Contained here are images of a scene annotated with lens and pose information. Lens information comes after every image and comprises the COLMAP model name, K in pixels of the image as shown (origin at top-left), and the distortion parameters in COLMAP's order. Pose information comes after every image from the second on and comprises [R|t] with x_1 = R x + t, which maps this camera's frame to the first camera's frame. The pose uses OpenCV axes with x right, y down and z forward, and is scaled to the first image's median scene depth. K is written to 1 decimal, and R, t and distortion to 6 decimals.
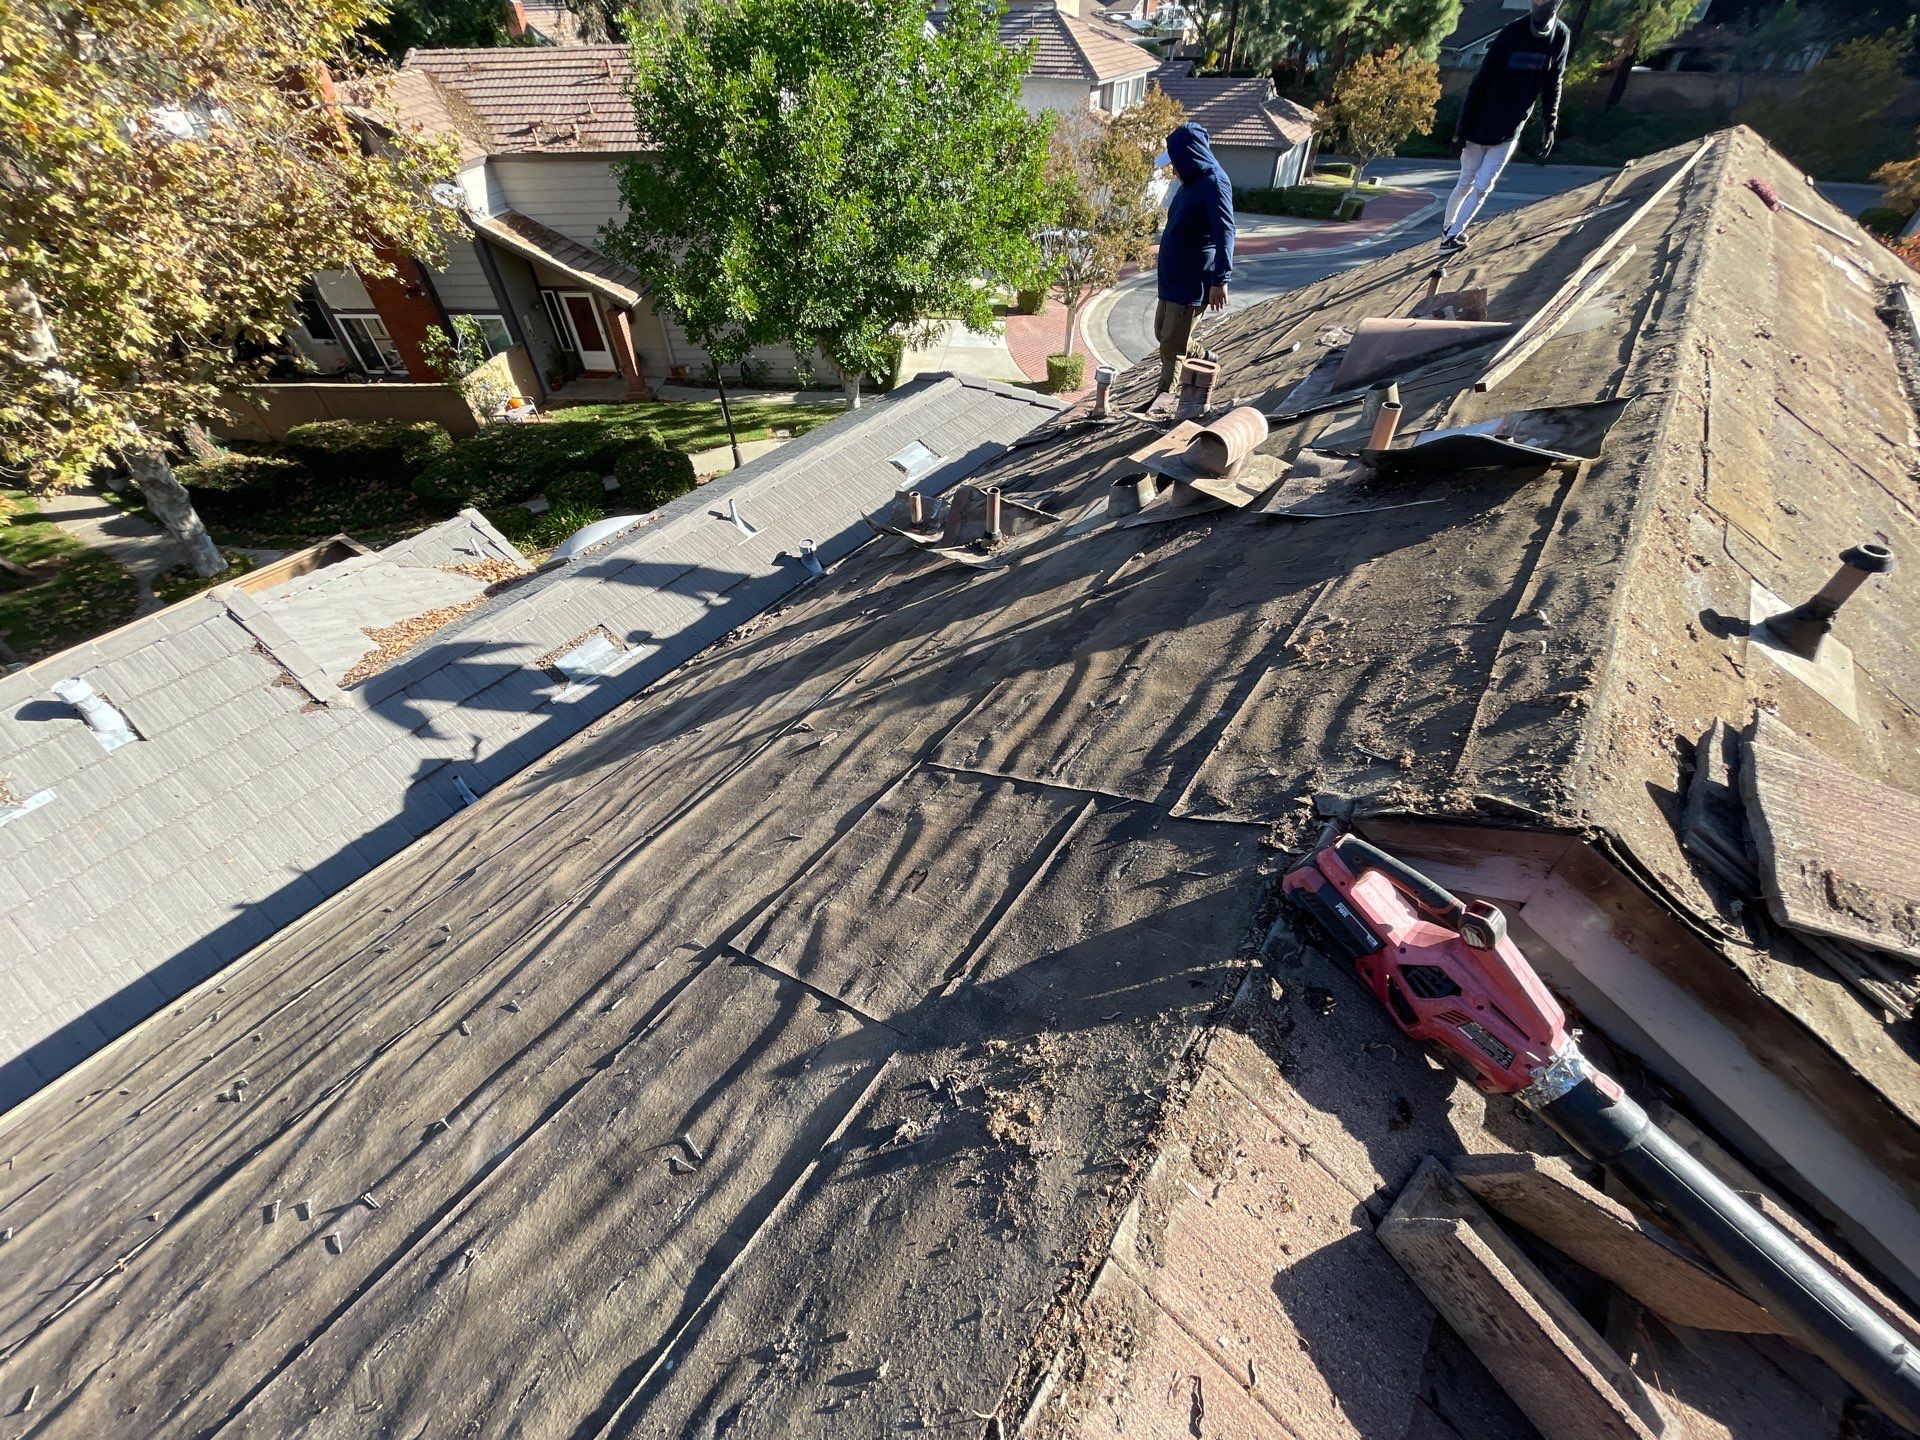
lens RADIAL K [[762.4, 0, 964.5], [0, 762.4, 728.5], [0, 0, 1]] dist [-0.005575, 0.000603]
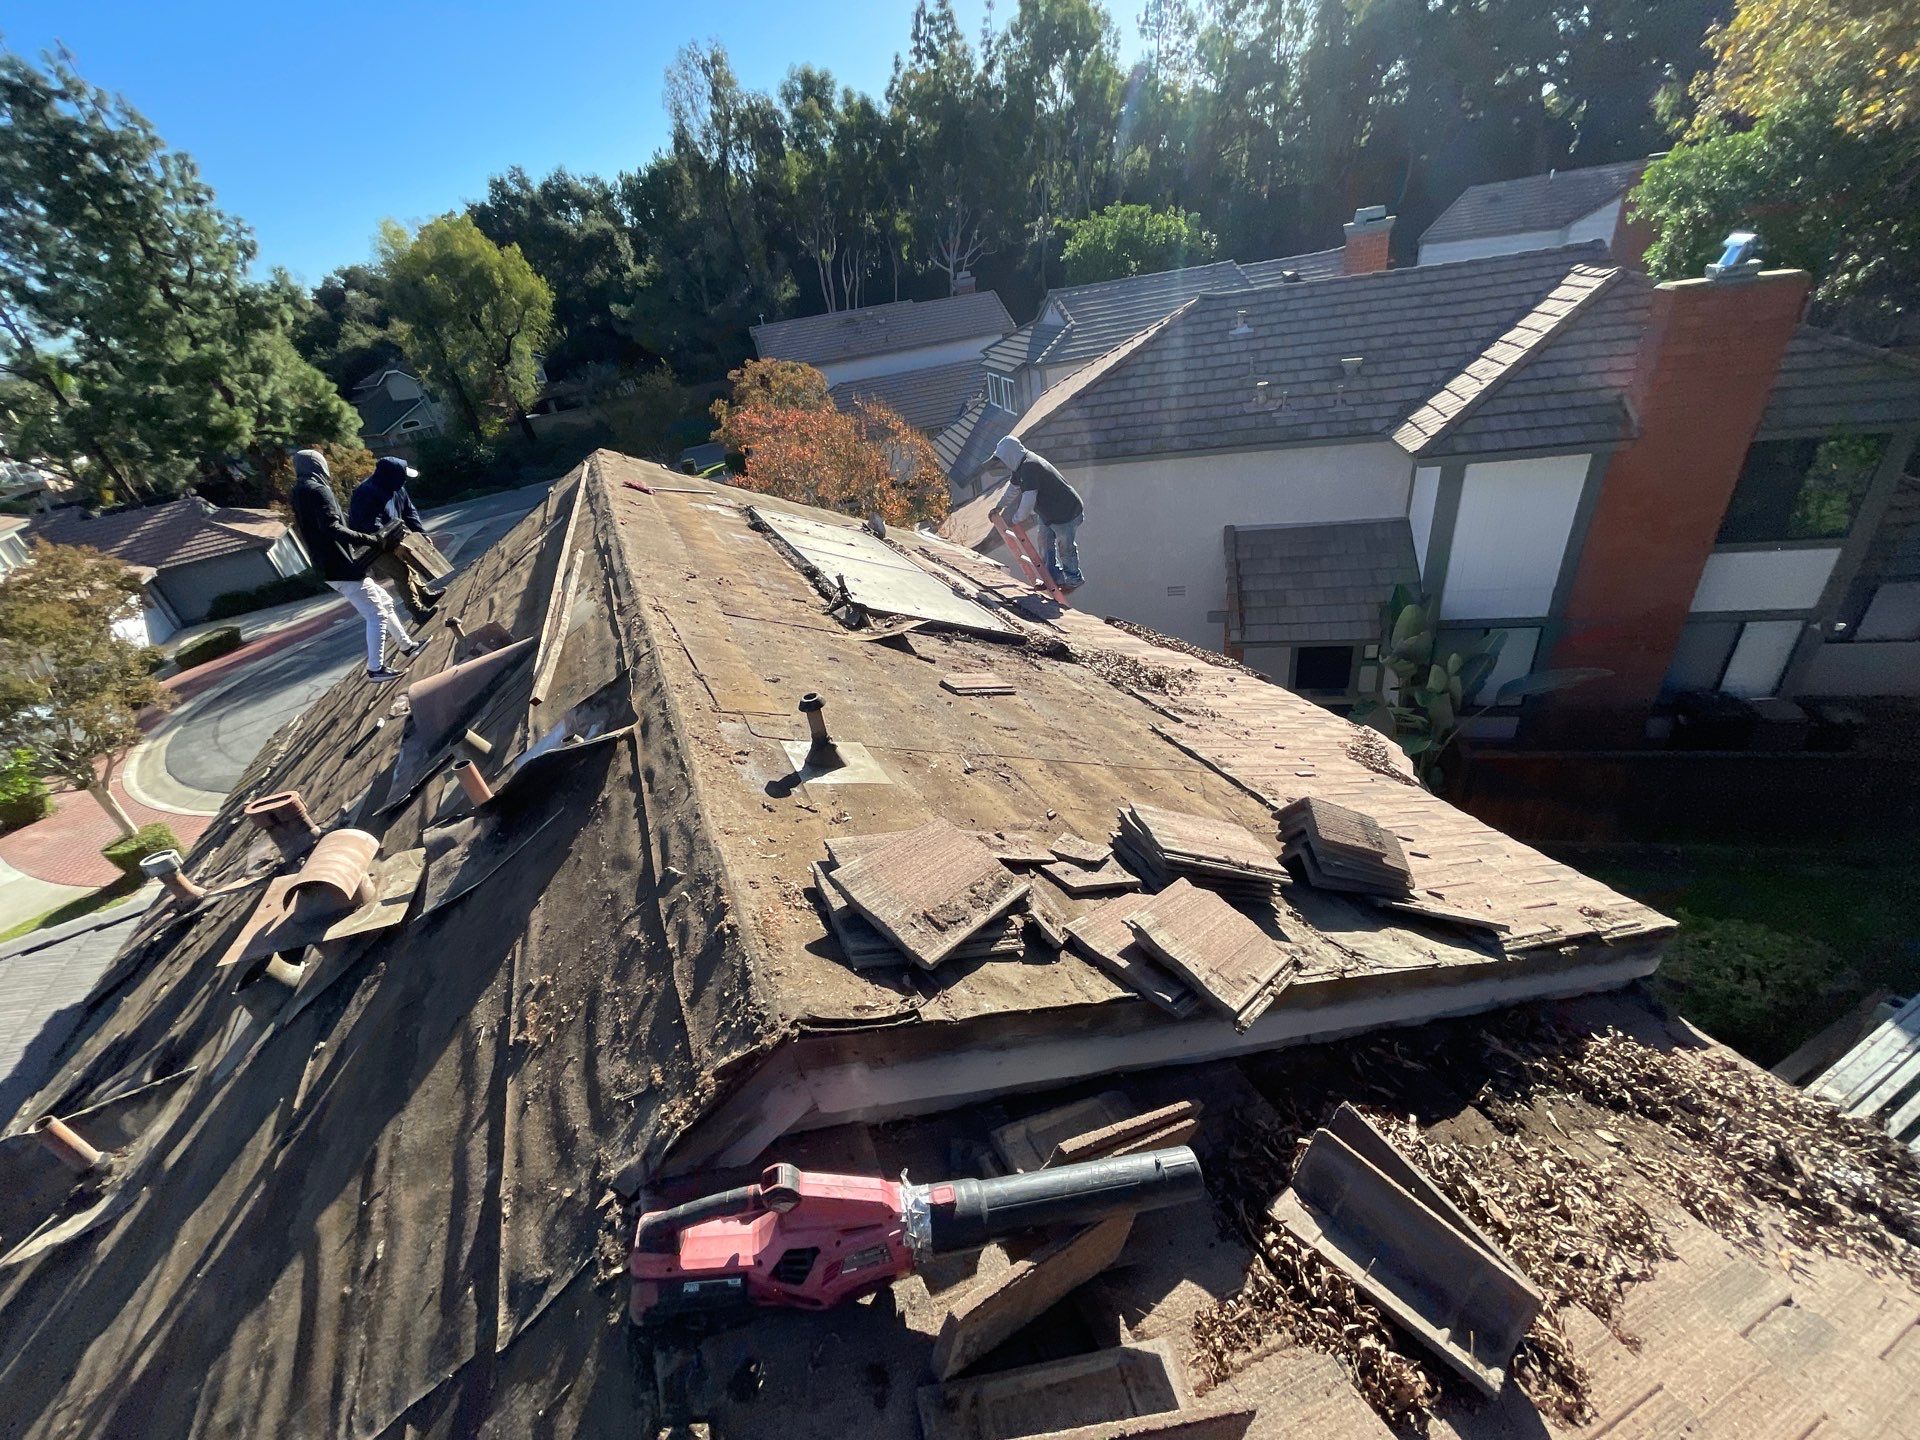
lens RADIAL K [[762.4, 0, 959.3], [0, 762.4, 727.2], [0, 0, 1]] dist [-0.005575, 0.000603]
pose [[0.470001, -0.486084, 0.736764, 0.125489], [0.702492, 0.711375, 0.021196, -0.013782], [-0.534419, 0.507609, 0.675818, -0.052725]]
